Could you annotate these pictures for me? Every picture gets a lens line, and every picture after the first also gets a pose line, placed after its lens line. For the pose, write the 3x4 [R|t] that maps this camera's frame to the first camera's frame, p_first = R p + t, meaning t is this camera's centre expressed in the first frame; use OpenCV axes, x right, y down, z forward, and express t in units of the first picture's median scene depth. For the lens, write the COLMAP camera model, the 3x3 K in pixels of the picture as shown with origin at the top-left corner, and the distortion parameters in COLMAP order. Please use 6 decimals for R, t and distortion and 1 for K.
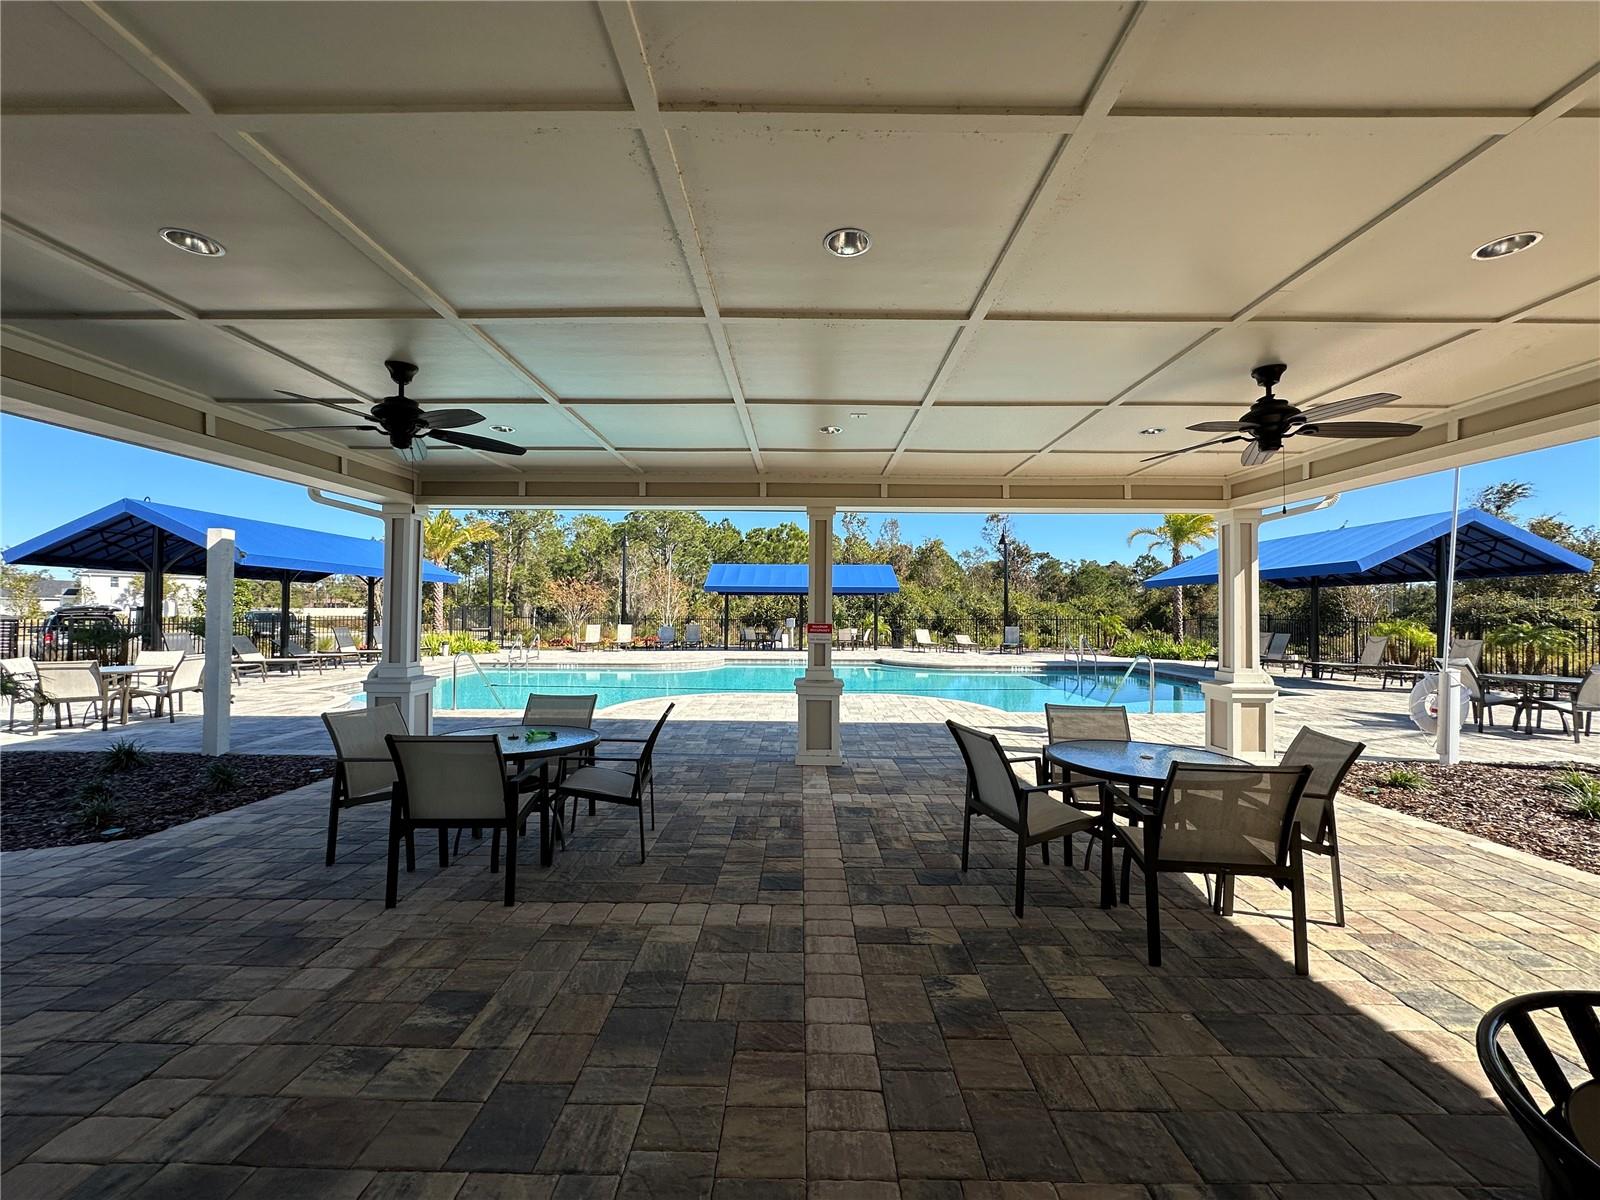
lens RADIAL K [[639.8, 0, 800.7], [0, 639.8, 599.7], [0, 0, 1]] dist [-0.003632, -0.000112]
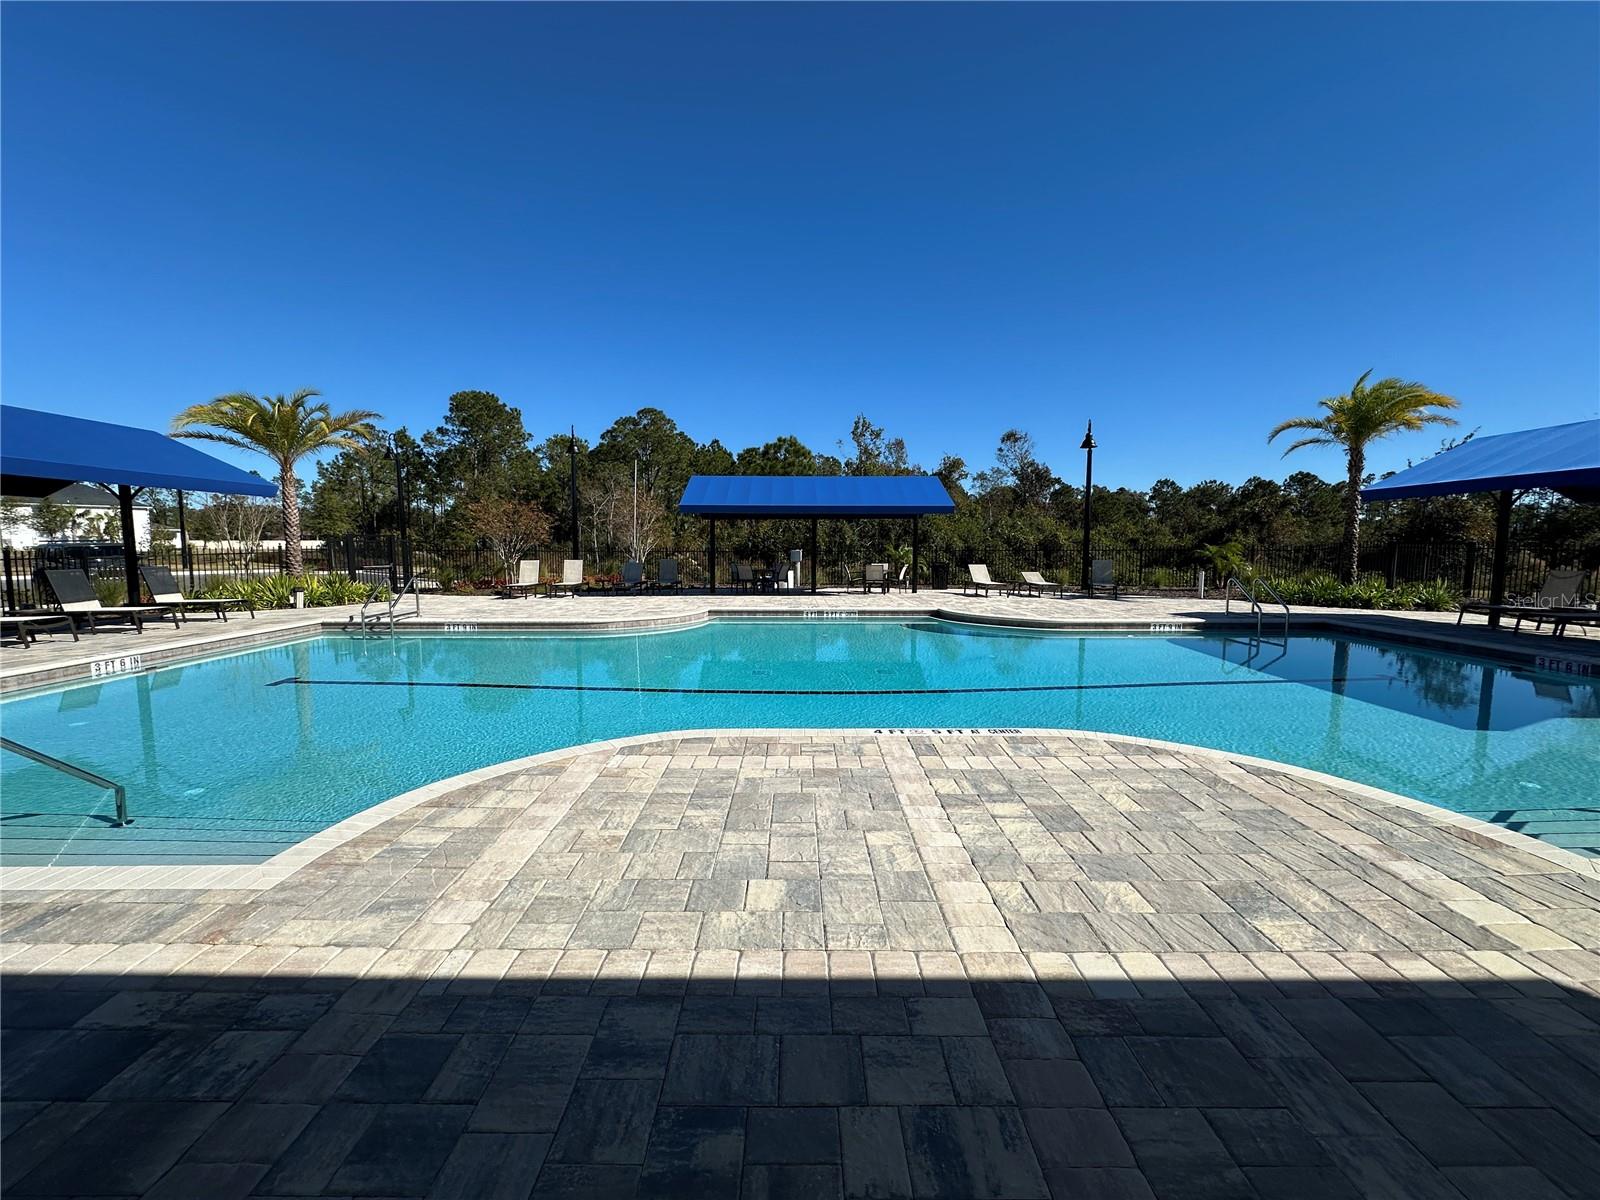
lens RADIAL K [[639.8, 0, 792.5], [0, 639.8, 602.6], [0, 0, 1]] dist [-0.003632, -0.000112]
pose [[0.999984, -0.004858, -0.003052, -0.019895], [0.005170, 0.993690, 0.112041, 0.006477], [0.002488, -0.112055, 0.993699, 0.238288]]
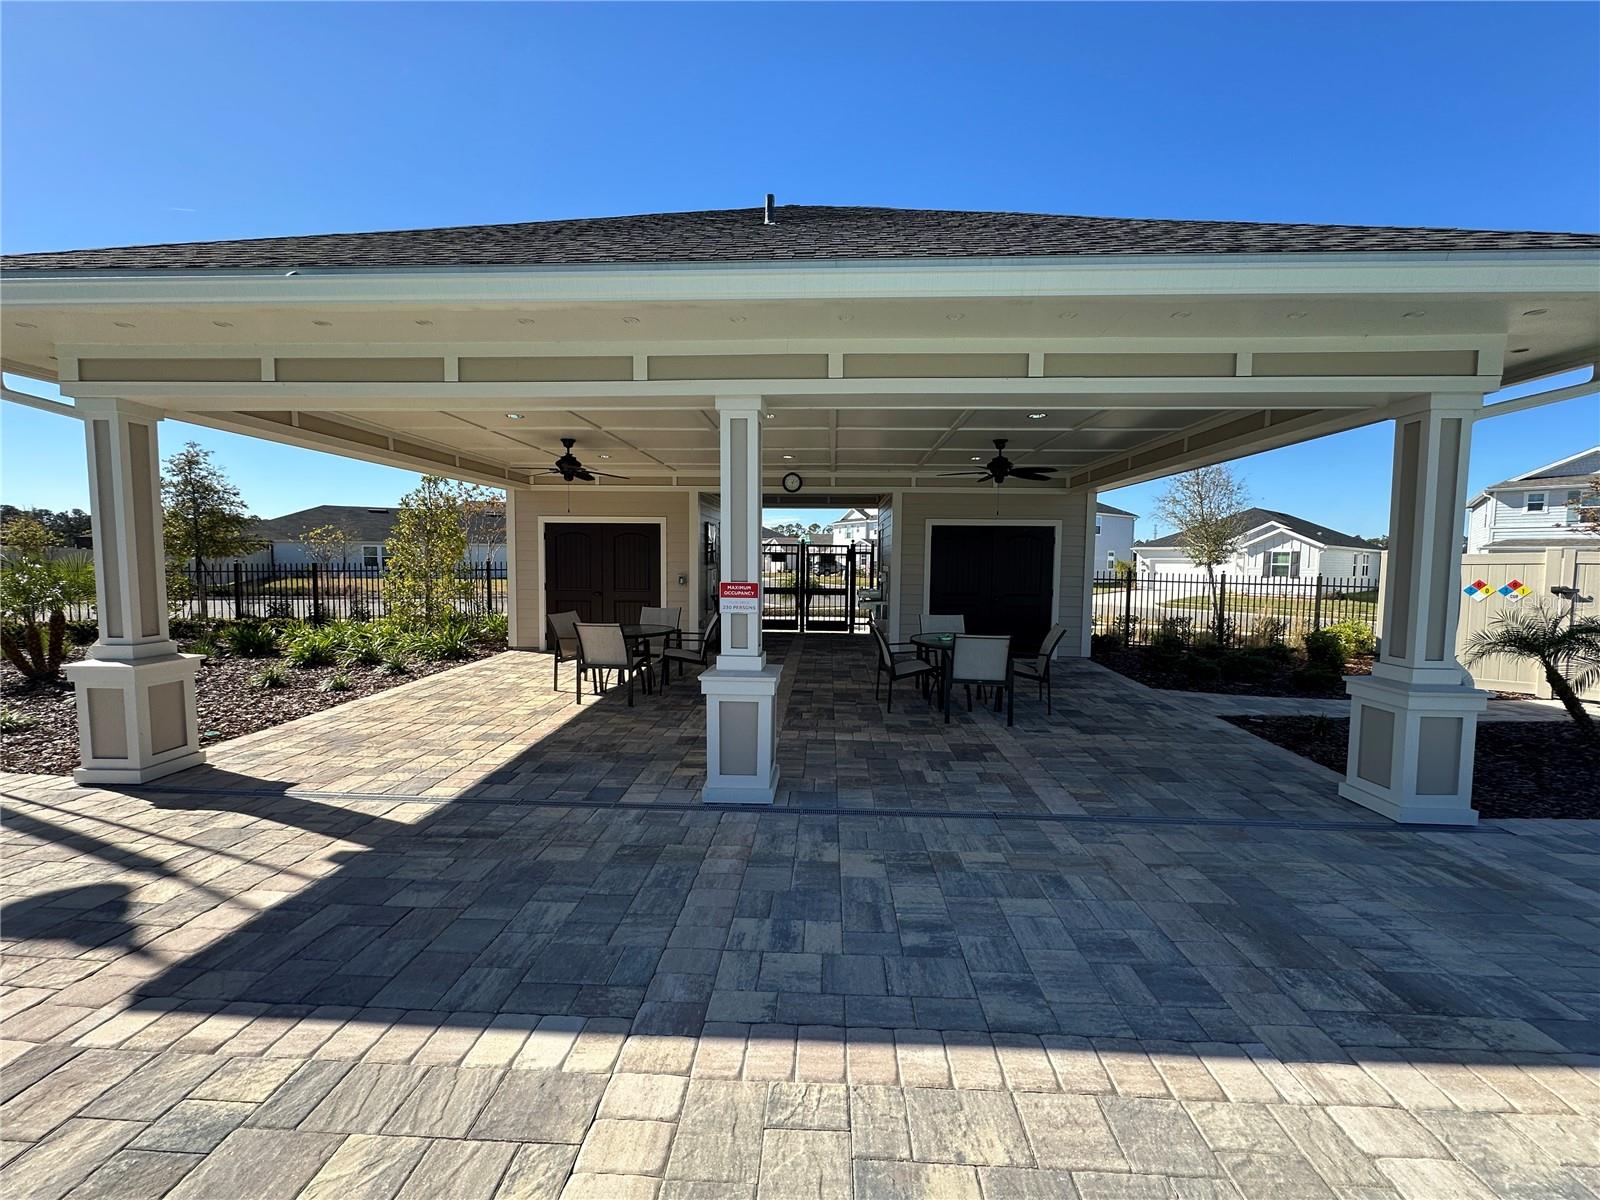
lens RADIAL K [[639.8, 0, 797.5], [0, 639.8, 598.7], [0, 0, 1]] dist [-0.003632, -0.000112]
pose [[-0.998766, -0.019509, 0.045667, 0.002174], [-0.017354, 0.998739, 0.047106, 0.005556], [-0.046529, 0.046256, -0.997845, 0.678457]]
